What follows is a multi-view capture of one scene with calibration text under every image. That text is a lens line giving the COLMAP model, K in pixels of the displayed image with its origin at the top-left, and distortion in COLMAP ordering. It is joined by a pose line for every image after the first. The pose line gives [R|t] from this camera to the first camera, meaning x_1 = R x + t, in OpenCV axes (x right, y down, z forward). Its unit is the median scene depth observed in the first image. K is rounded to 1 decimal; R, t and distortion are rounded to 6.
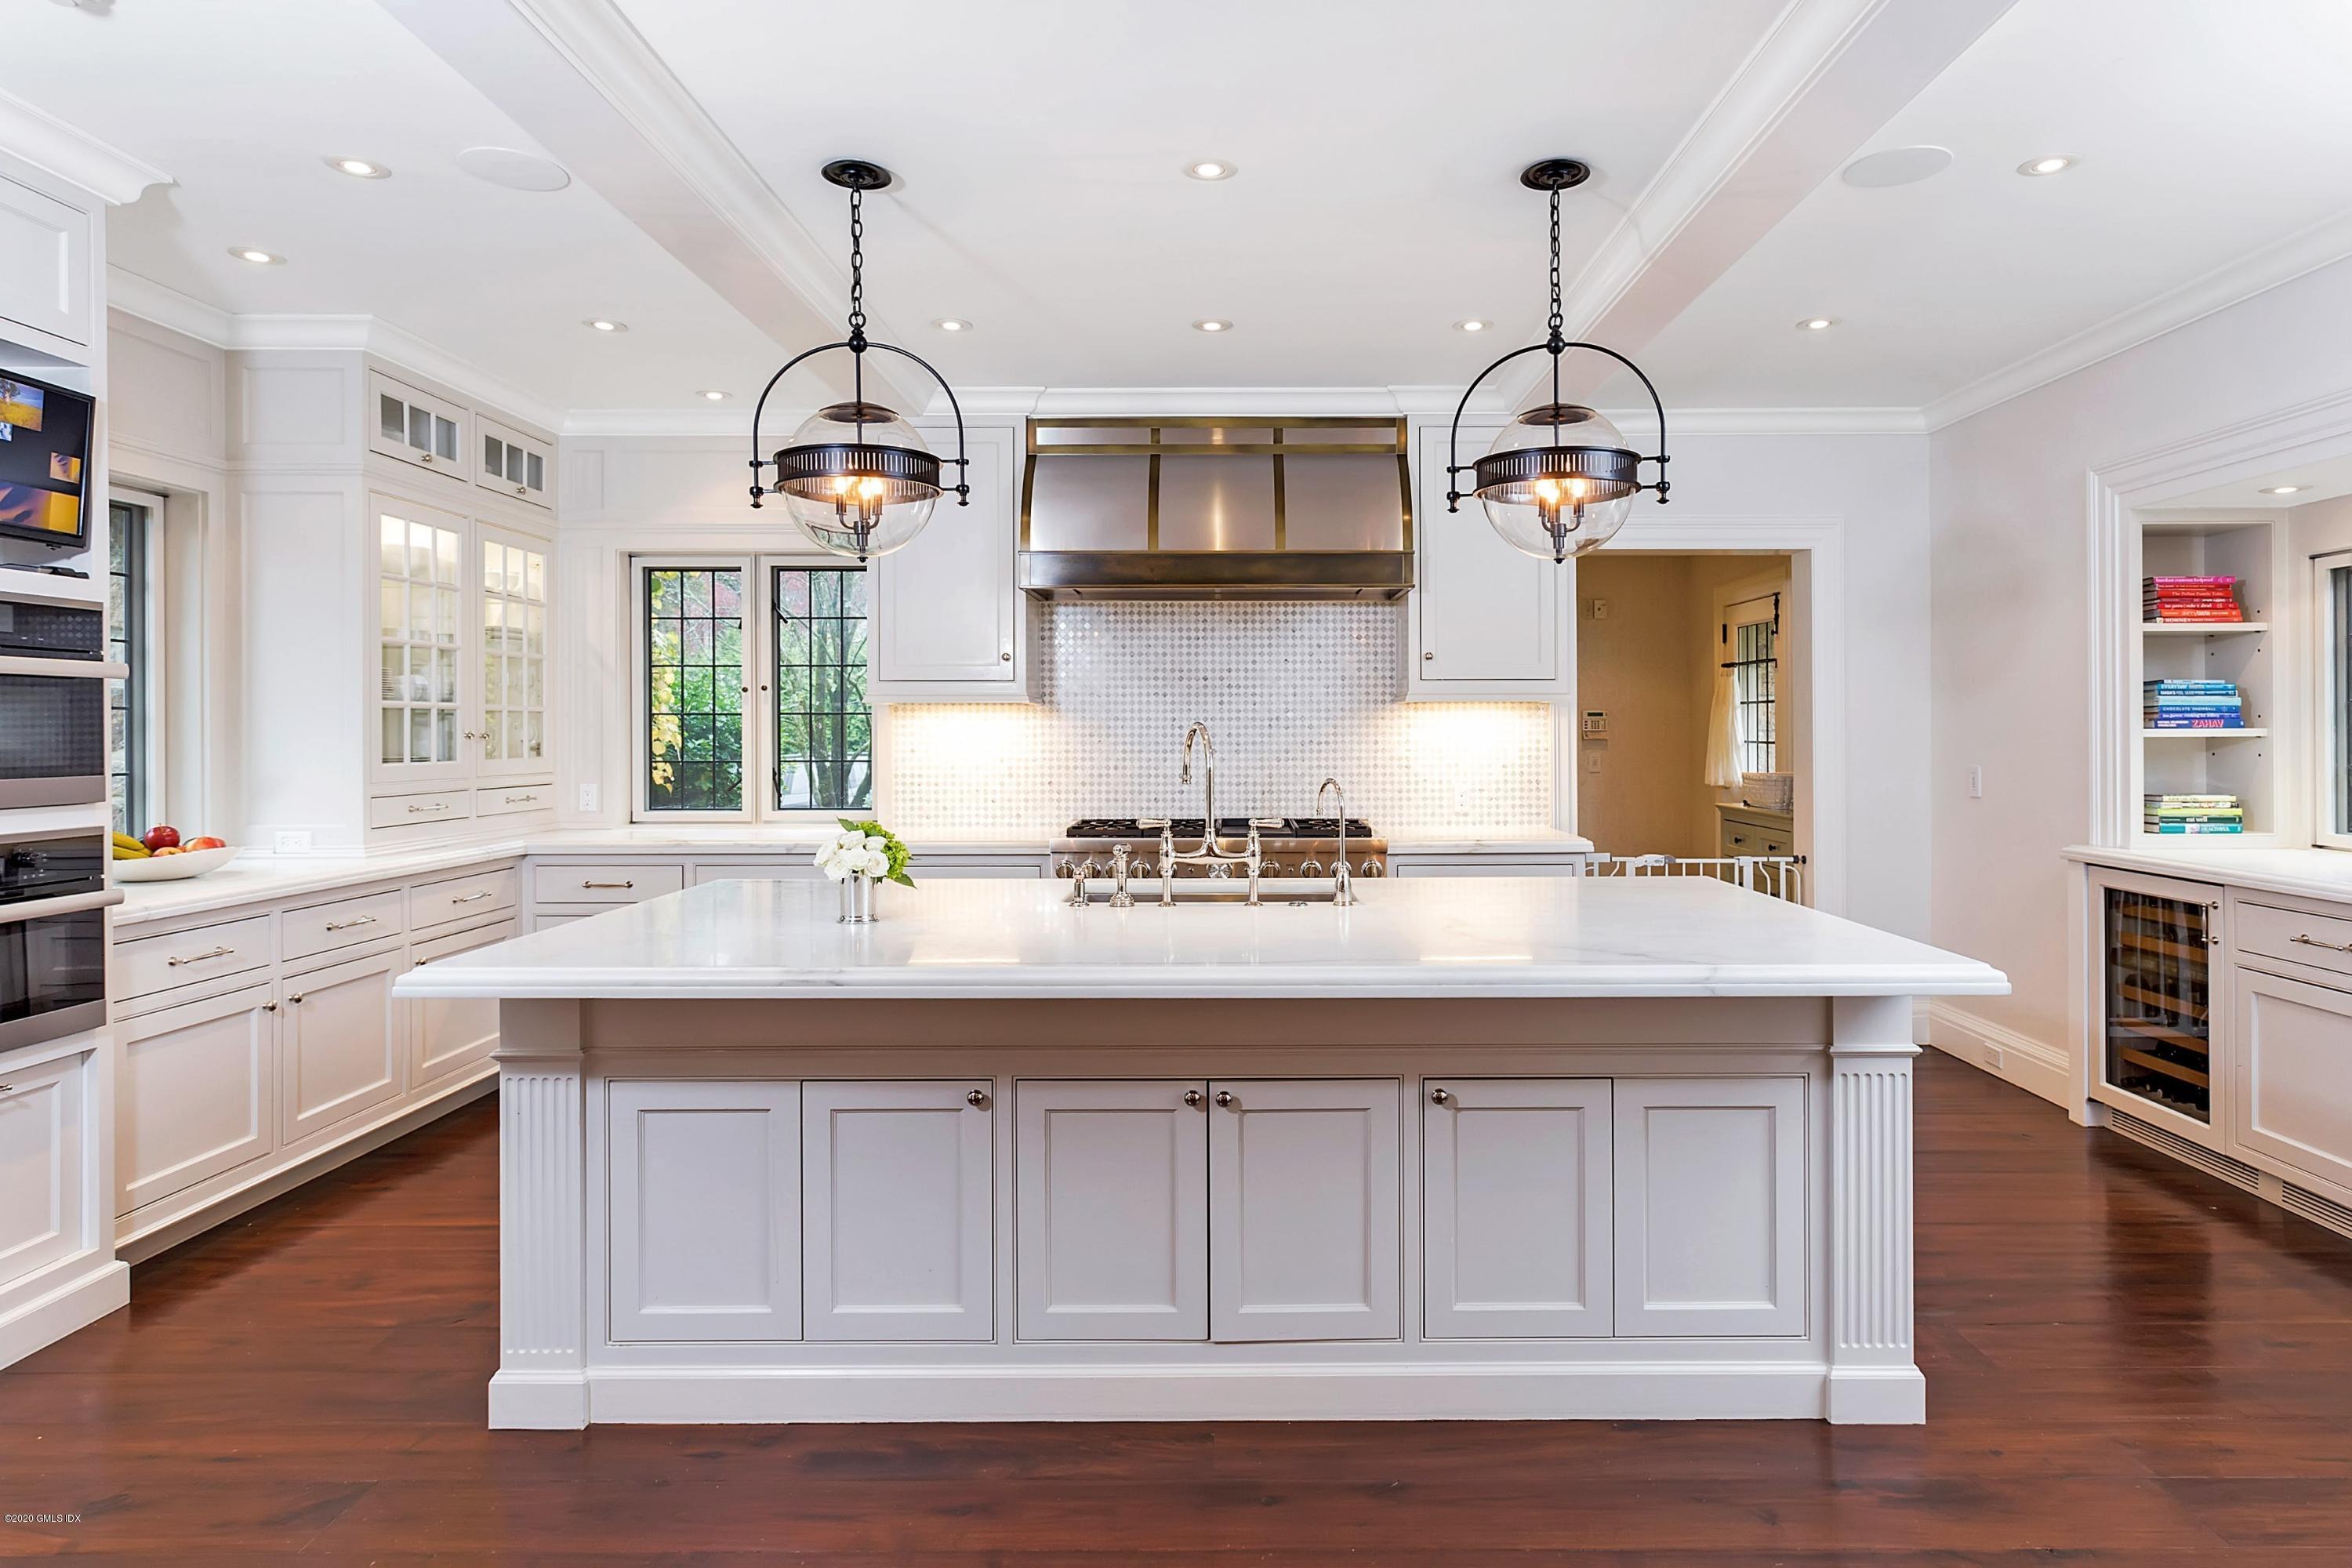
lens RADIAL K [[1390.2, 0, 1180.5], [0, 1390.2, 717.5], [0, 0, 1]] dist [0.026762, 0.001594]
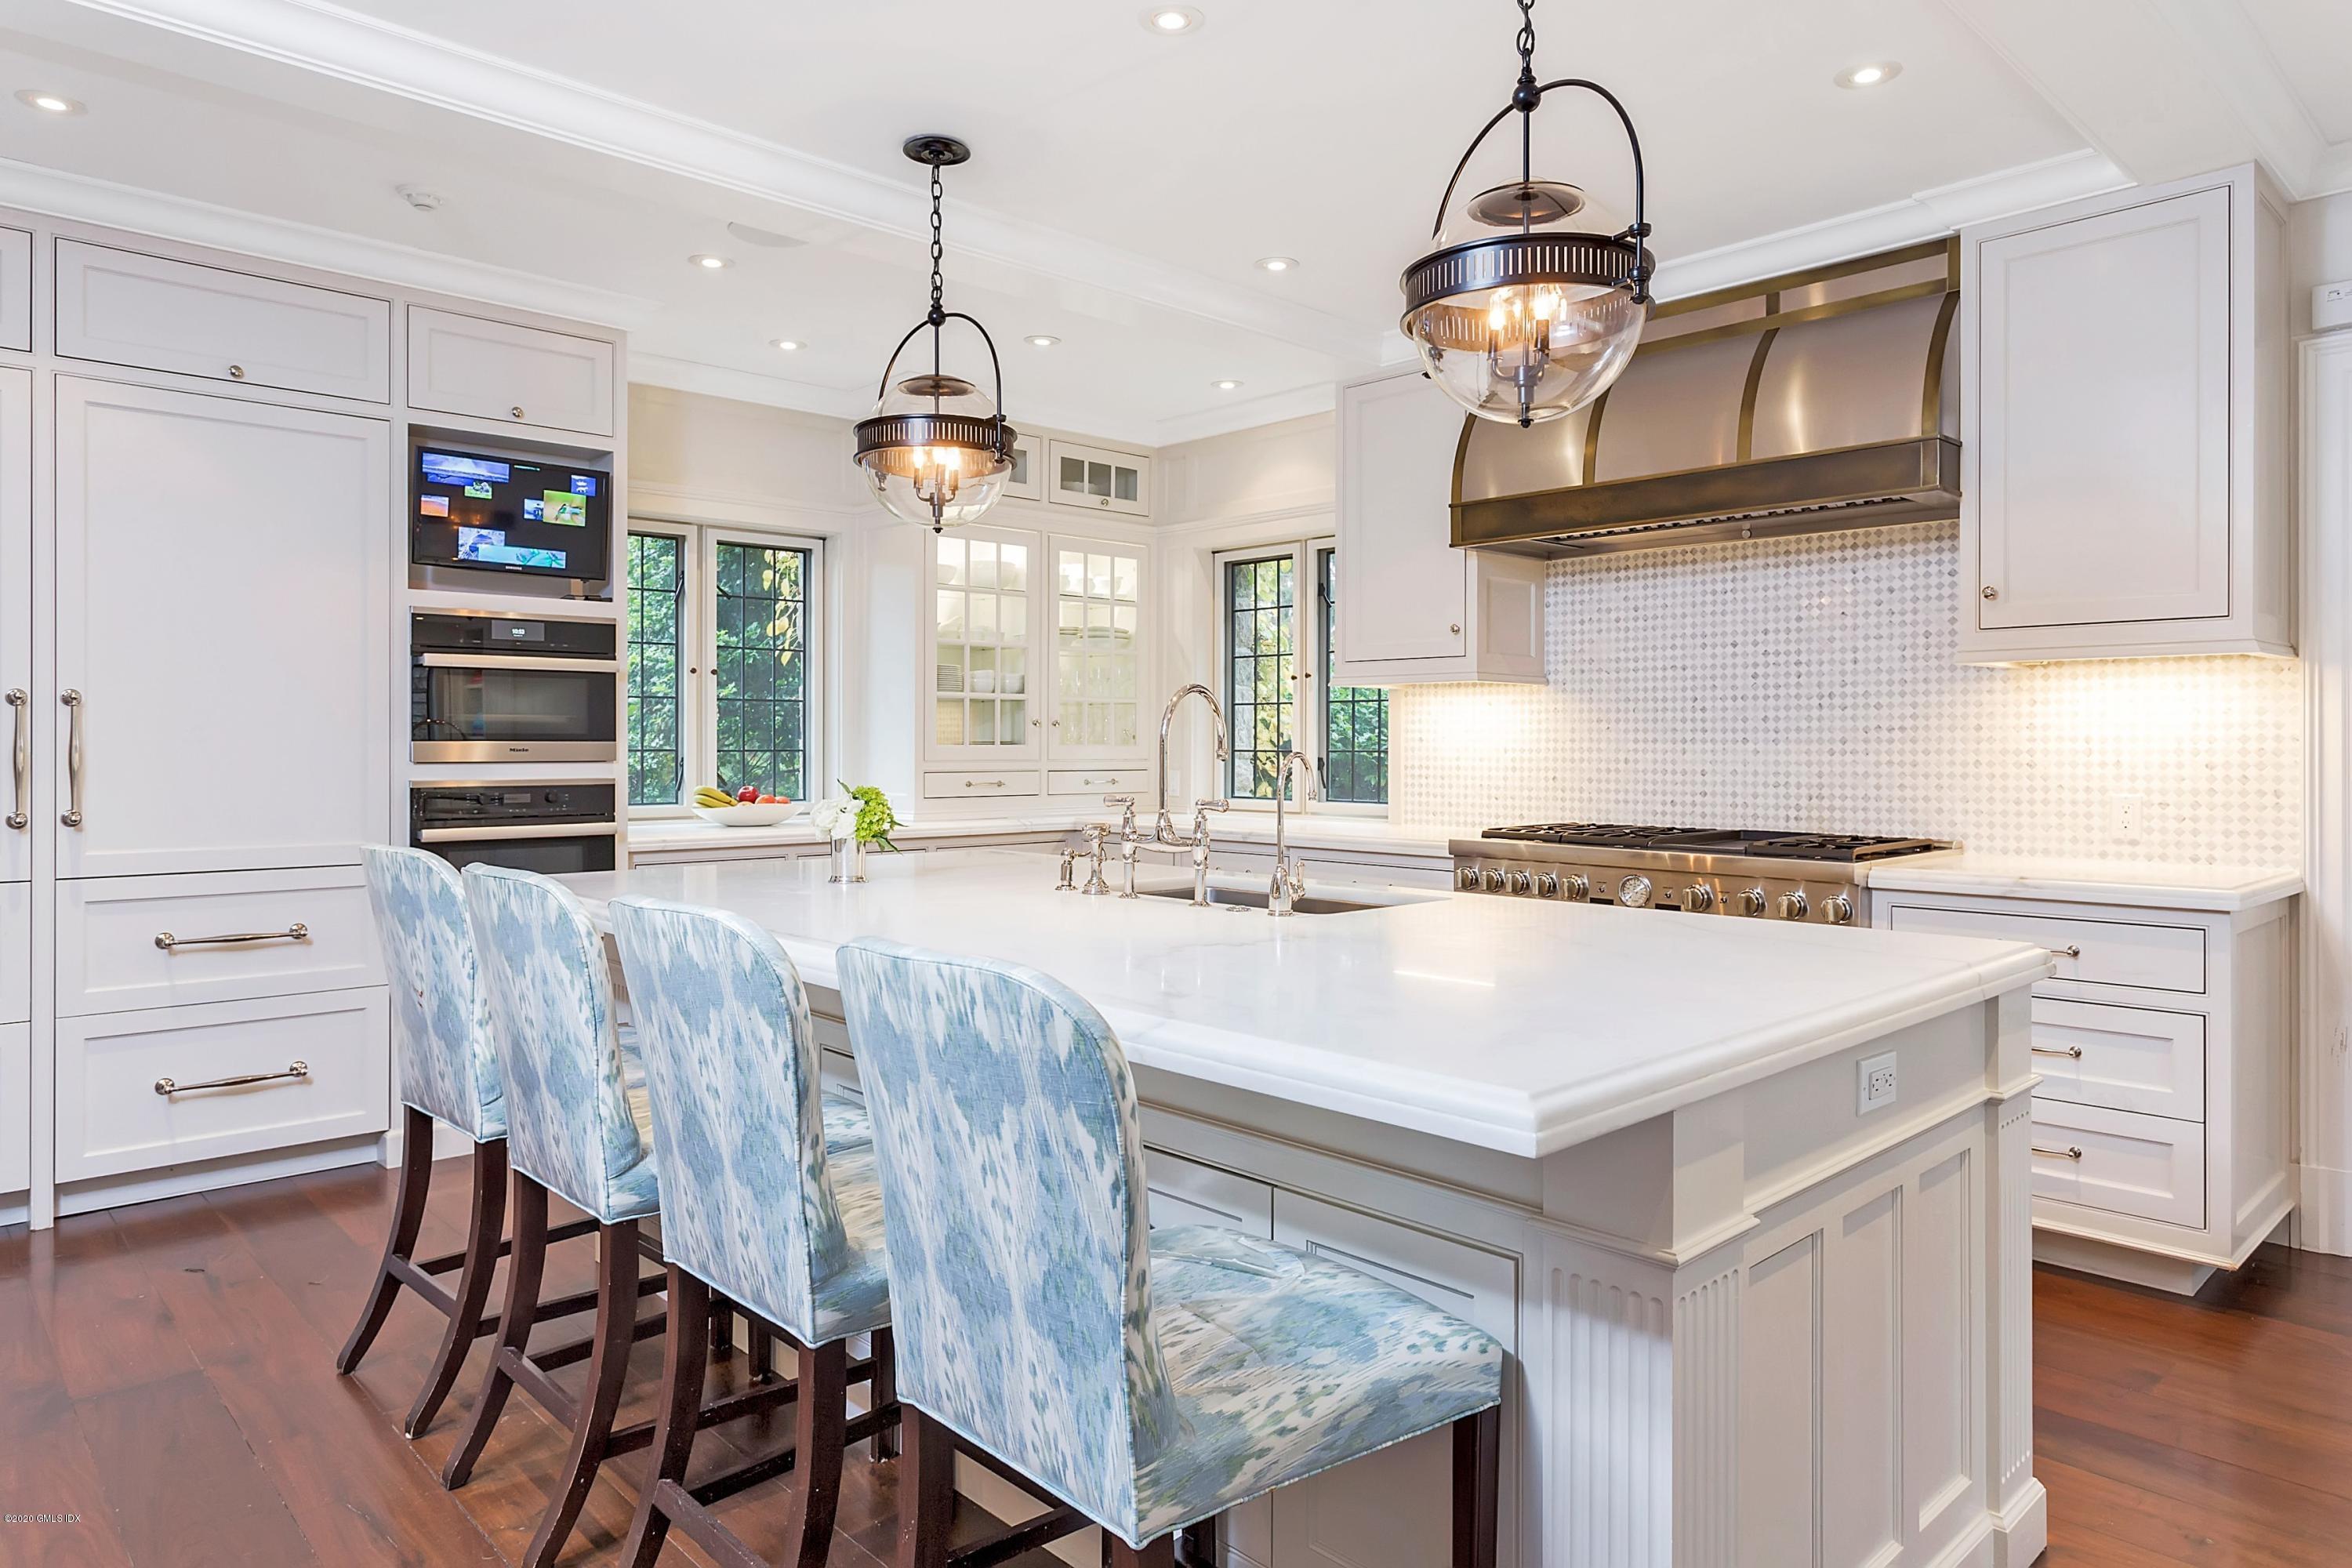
lens RADIAL K [[1459.3, 0, 1175.8], [0, 1459.3, 749.9], [0, 0, 1]] dist [-0.000742, 0.000650]
pose [[0.684897, 0.006413, -0.728612, 0.387835], [0.002596, 0.999933, 0.011241, 0.019546], [0.728636, -0.009590, 0.684834, 0.236035]]
